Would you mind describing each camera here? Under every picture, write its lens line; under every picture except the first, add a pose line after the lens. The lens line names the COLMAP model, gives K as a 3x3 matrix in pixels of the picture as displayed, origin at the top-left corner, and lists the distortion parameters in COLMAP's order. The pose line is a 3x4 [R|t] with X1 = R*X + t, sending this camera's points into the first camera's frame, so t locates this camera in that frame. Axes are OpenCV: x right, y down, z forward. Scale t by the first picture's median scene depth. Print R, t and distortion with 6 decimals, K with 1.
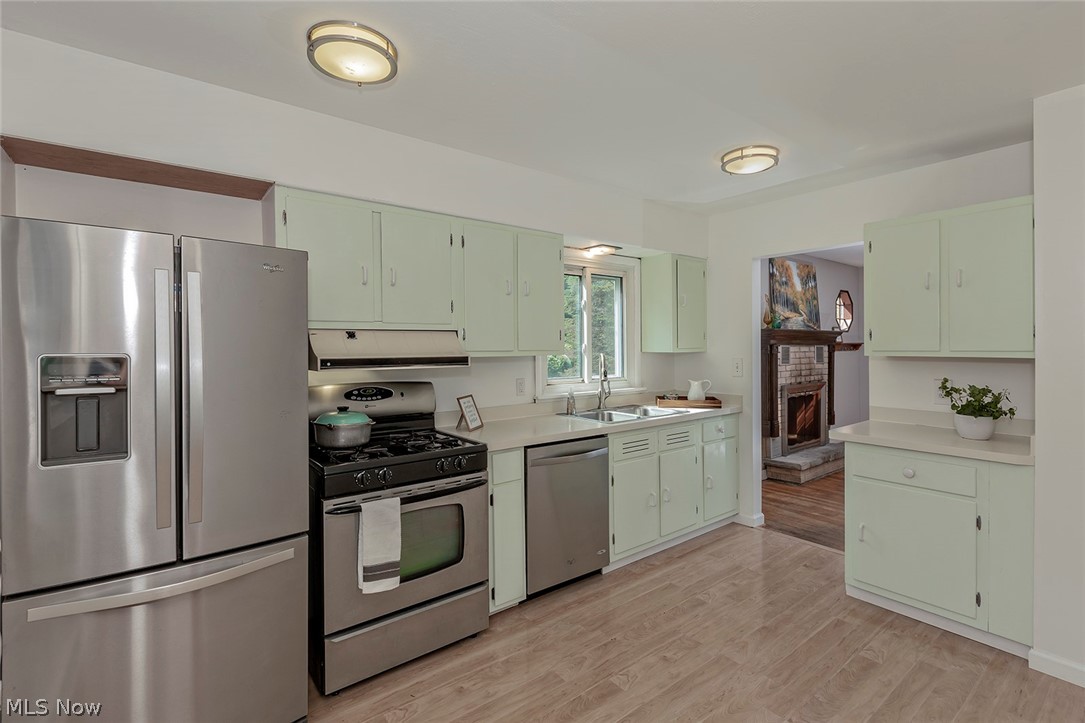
lens RADIAL K [[496.6, 0, 541.8], [0, 496.6, 358.6], [0, 0, 1]] dist [0.001474, -0.000631]
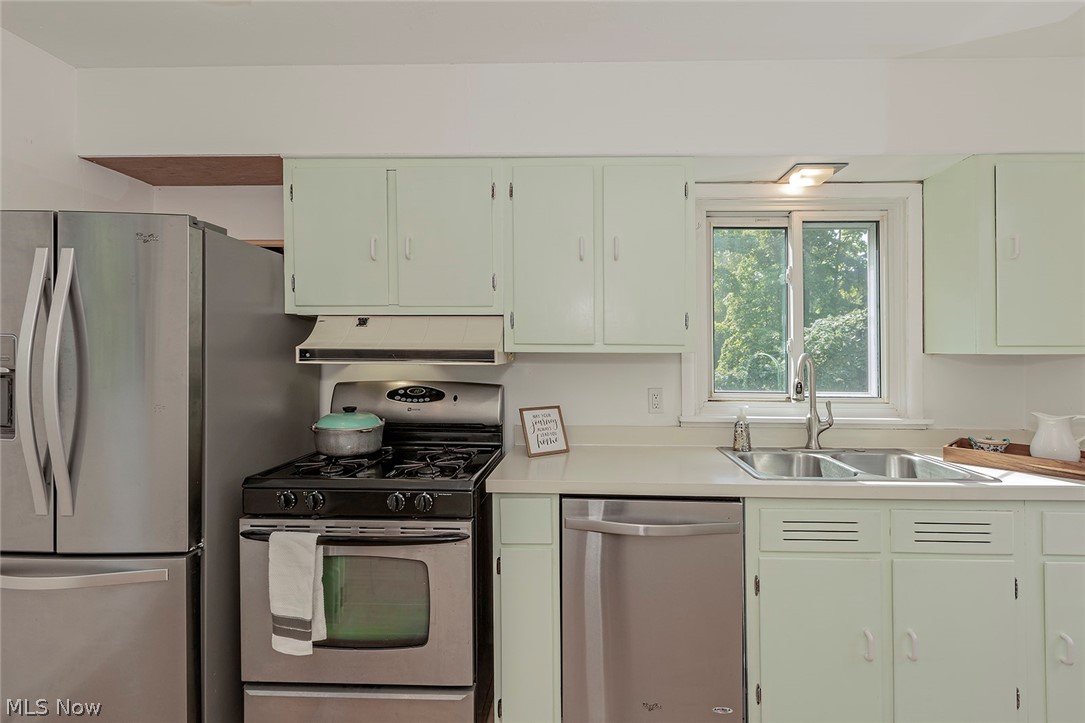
lens RADIAL K [[496.6, 0, 551.5], [0, 496.6, 355.1], [0, 0, 1]] dist [0.001474, -0.000631]
pose [[0.775977, 0.015416, -0.630573, 0.354629], [-0.026652, 0.999610, -0.008359, 0.006115], [0.630198, 0.023292, 0.776085, 0.501658]]
